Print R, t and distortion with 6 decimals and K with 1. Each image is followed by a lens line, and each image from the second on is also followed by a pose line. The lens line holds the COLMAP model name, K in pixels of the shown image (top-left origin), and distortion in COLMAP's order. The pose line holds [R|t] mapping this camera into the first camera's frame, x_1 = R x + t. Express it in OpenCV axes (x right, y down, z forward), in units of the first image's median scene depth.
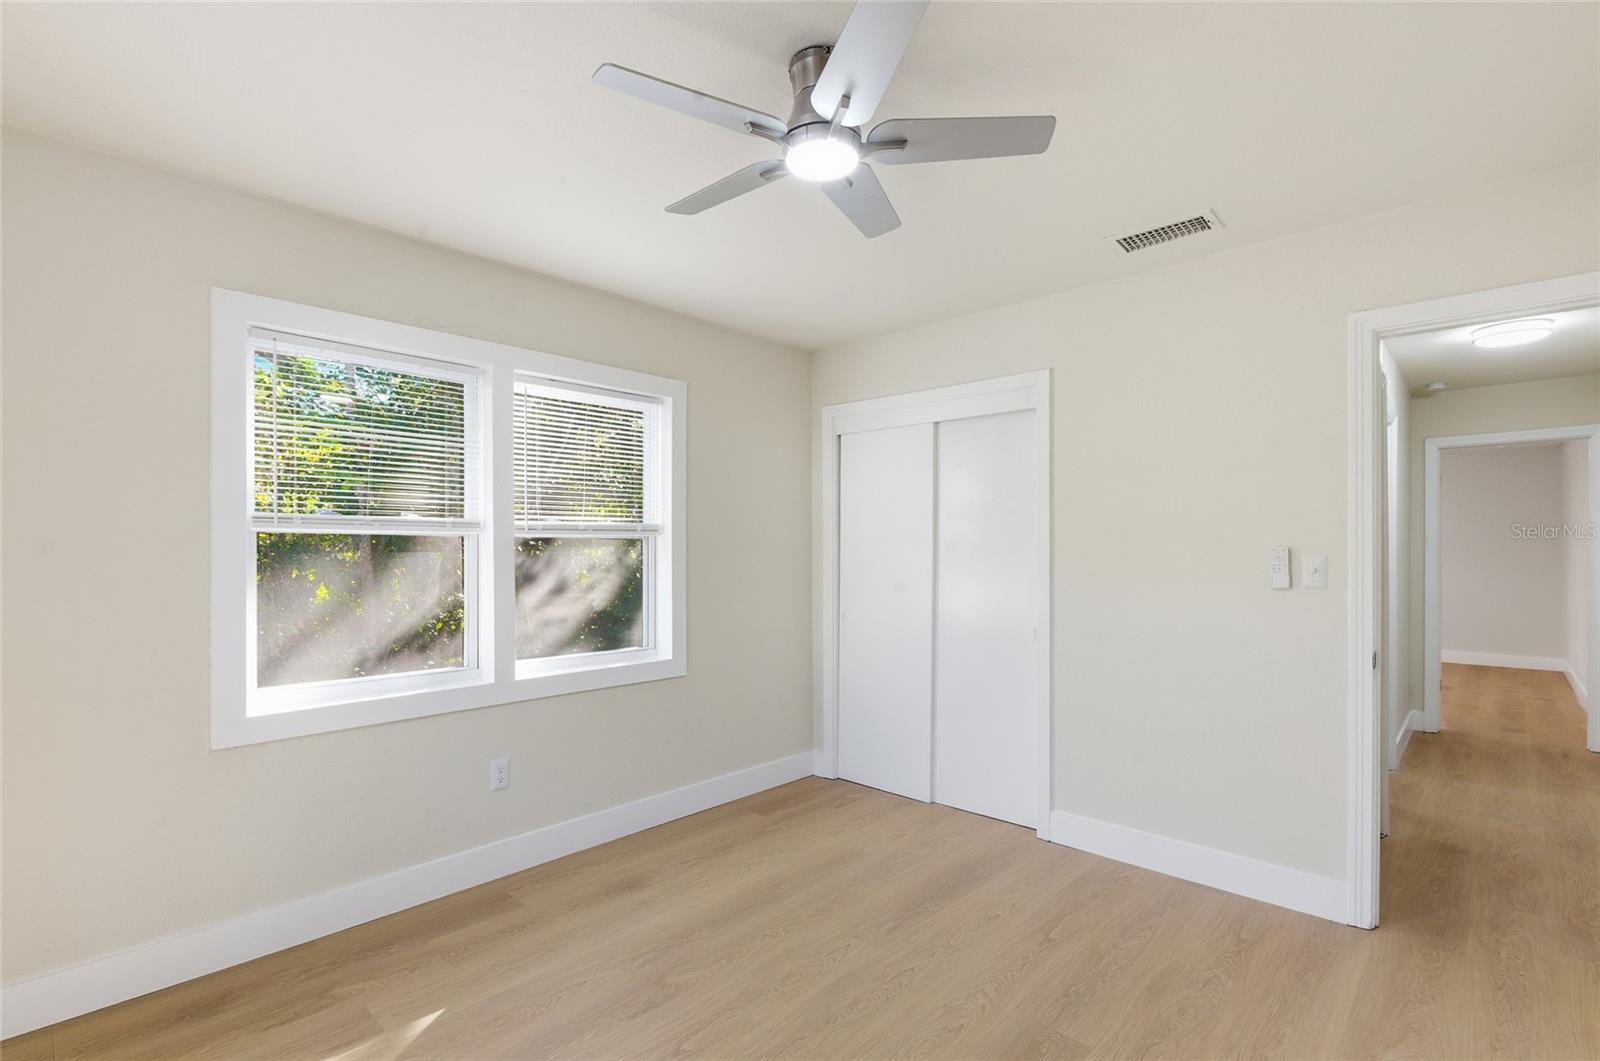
lens RADIAL K [[732.0, 0, 801.8], [0, 732.0, 545.2], [0, 0, 1]] dist [-0.000142, -0.000814]
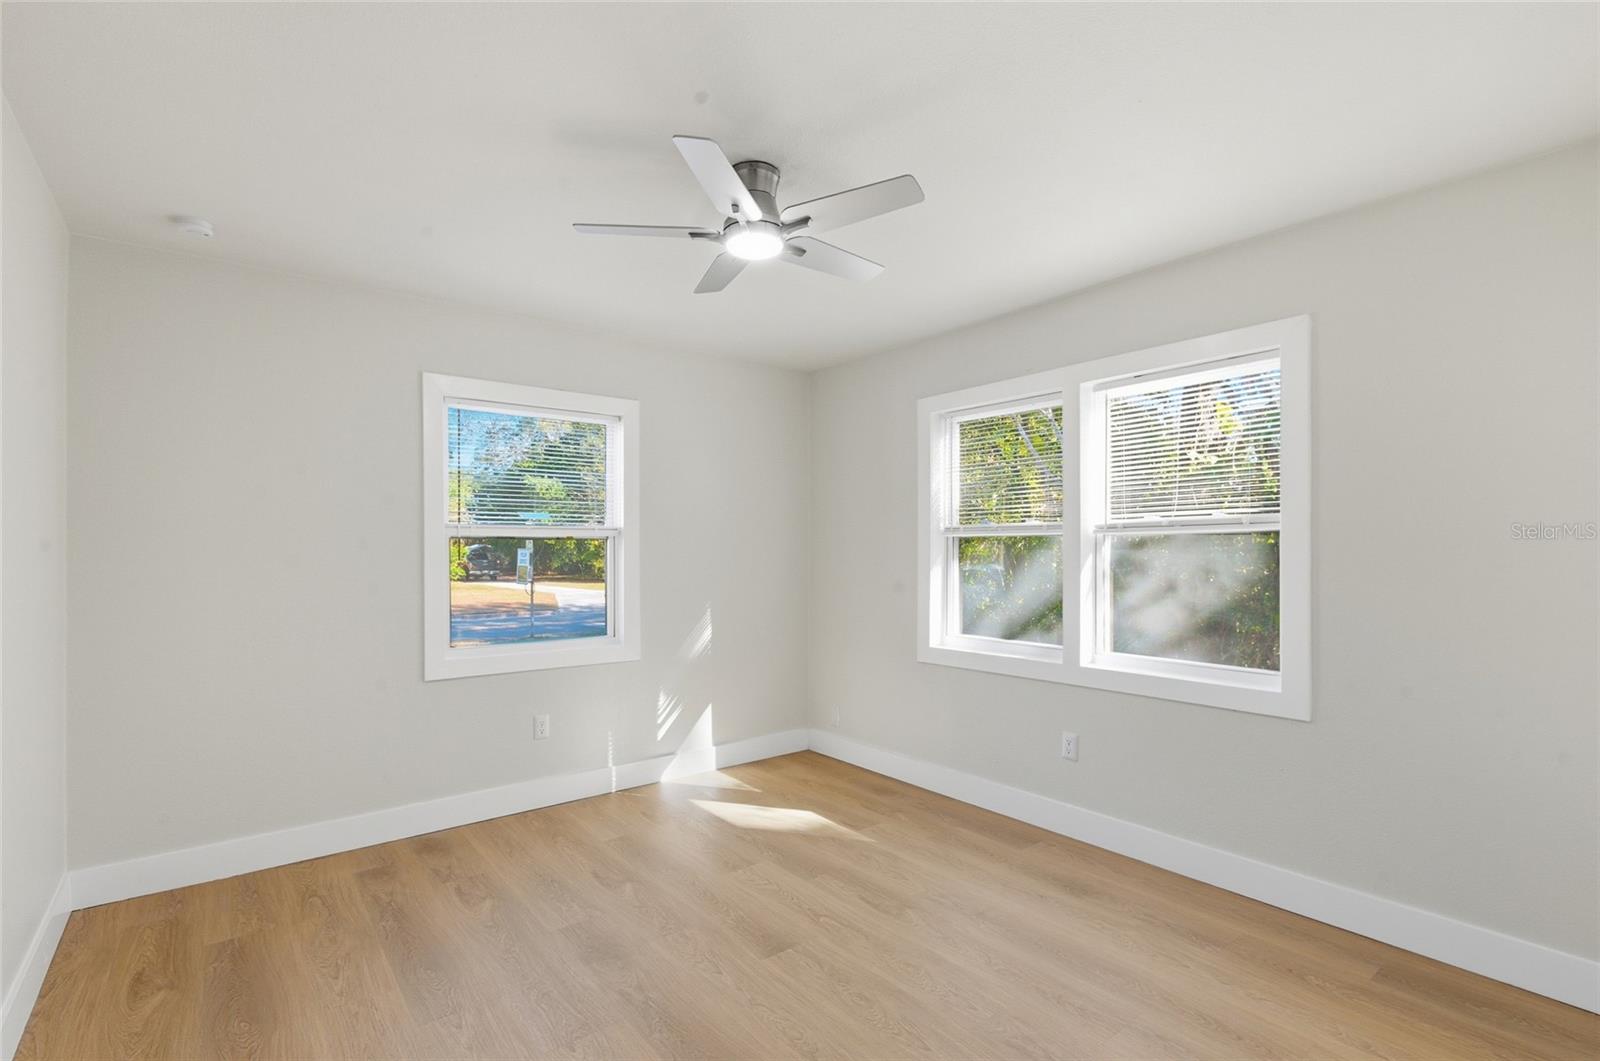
lens RADIAL K [[732.0, 0, 801.8], [0, 732.0, 545.2], [0, 0, 1]] dist [-0.000142, -0.000814]
pose [[-0.140001, -0.002884, -0.990147, 0.815129], [0.011271, 0.999926, -0.004506, 0.002420], [0.990087, -0.011791, -0.139958, 0.796394]]
